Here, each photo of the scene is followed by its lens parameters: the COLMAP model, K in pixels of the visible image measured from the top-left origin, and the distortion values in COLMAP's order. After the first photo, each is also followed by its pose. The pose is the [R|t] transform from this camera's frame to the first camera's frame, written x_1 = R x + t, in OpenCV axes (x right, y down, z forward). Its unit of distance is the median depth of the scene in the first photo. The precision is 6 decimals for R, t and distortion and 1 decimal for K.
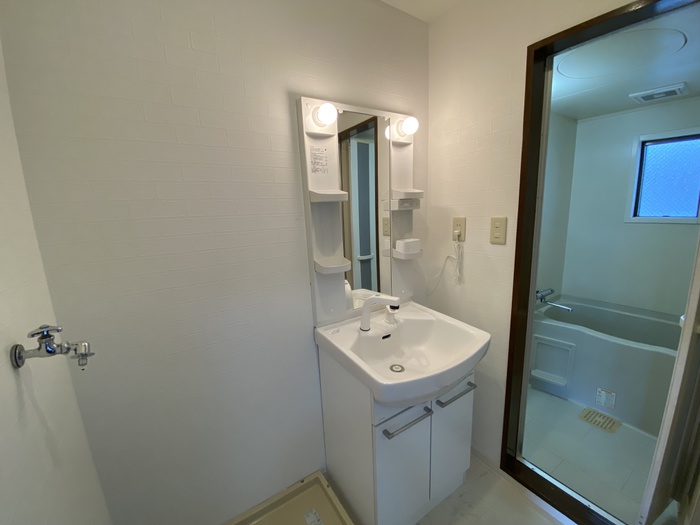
lens RADIAL K [[283.4, 0, 348.0], [0, 283.4, 262.3], [0, 0, 1]] dist [0.022786, -0.019922]
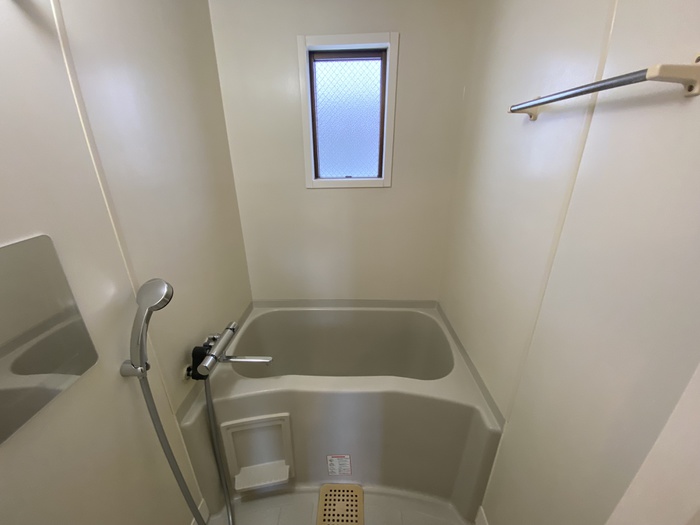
lens RADIAL K [[283.4, 0, 348.0], [0, 283.4, 262.3], [0, 0, 1]] dist [0.022786, -0.019922]
pose [[0.567128, -0.257419, 0.782369, 0.351363], [0.140258, 0.966214, 0.216237, -0.077938], [-0.811599, -0.012900, 0.584072, 0.405790]]
